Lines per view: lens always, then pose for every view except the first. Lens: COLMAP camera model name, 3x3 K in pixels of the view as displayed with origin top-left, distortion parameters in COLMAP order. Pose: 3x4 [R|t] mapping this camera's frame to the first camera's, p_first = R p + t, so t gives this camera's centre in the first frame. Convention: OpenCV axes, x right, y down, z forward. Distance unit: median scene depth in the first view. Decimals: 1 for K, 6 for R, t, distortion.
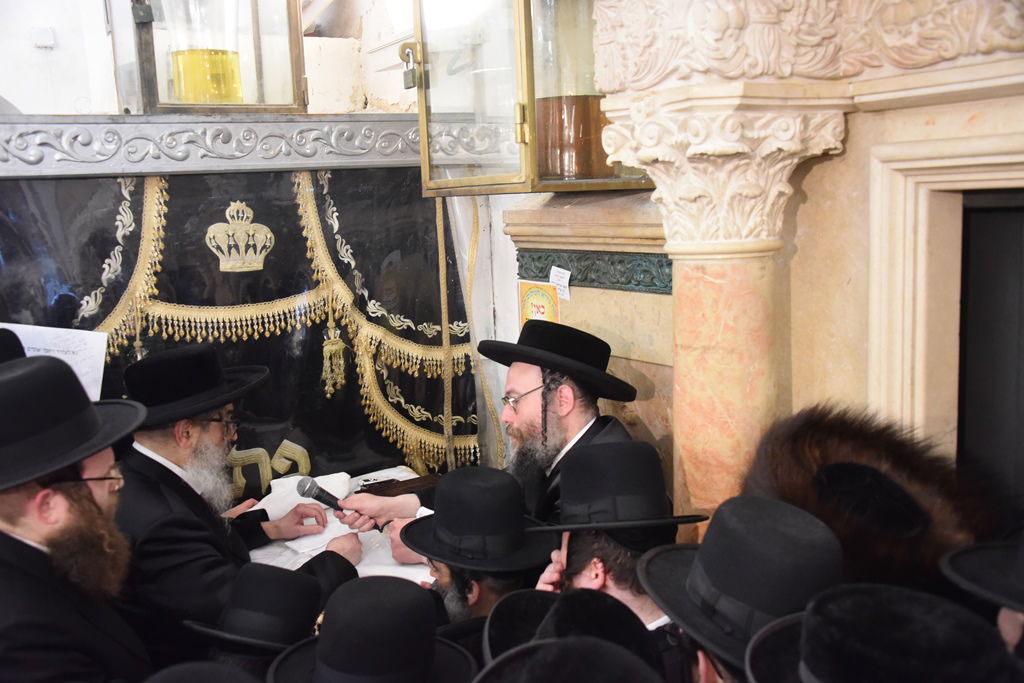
lens RADIAL K [[1081.6, 0, 510.6], [0, 1081.6, 317.2], [0, 0, 1]] dist [0.003454, 0.174348]
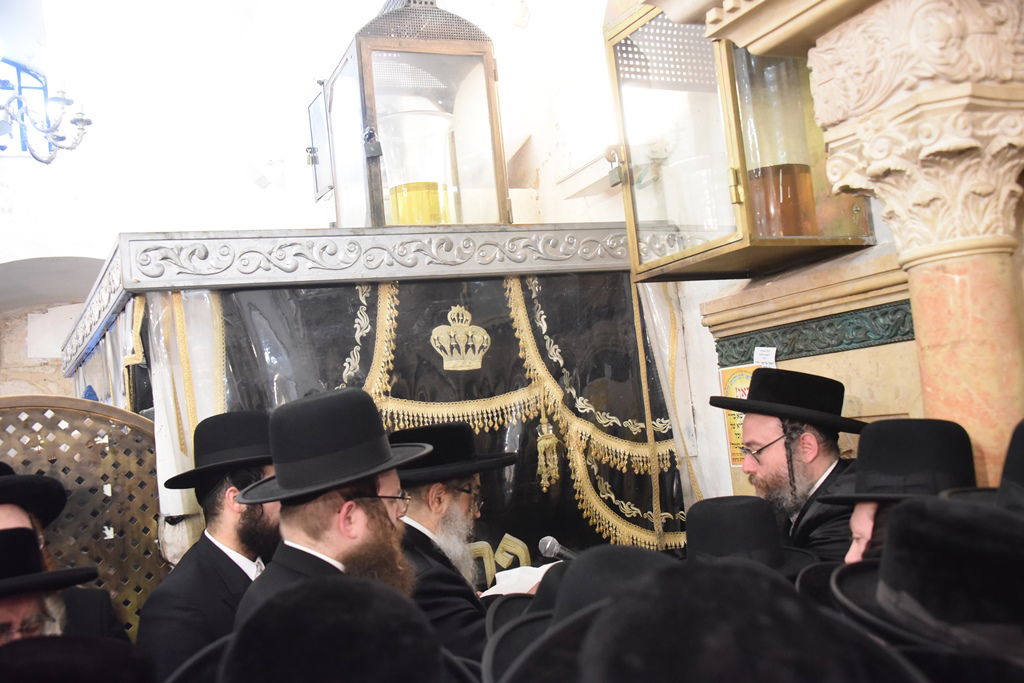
lens RADIAL K [[1081.6, 0, 510.6], [0, 1081.6, 317.2], [0, 0, 1]] dist [0.003454, 0.174348]
pose [[0.993532, -0.067789, -0.091094, -0.108121], [0.046471, 0.974728, -0.218510, 0.154942], [0.103604, 0.212864, 0.971574, -0.051805]]
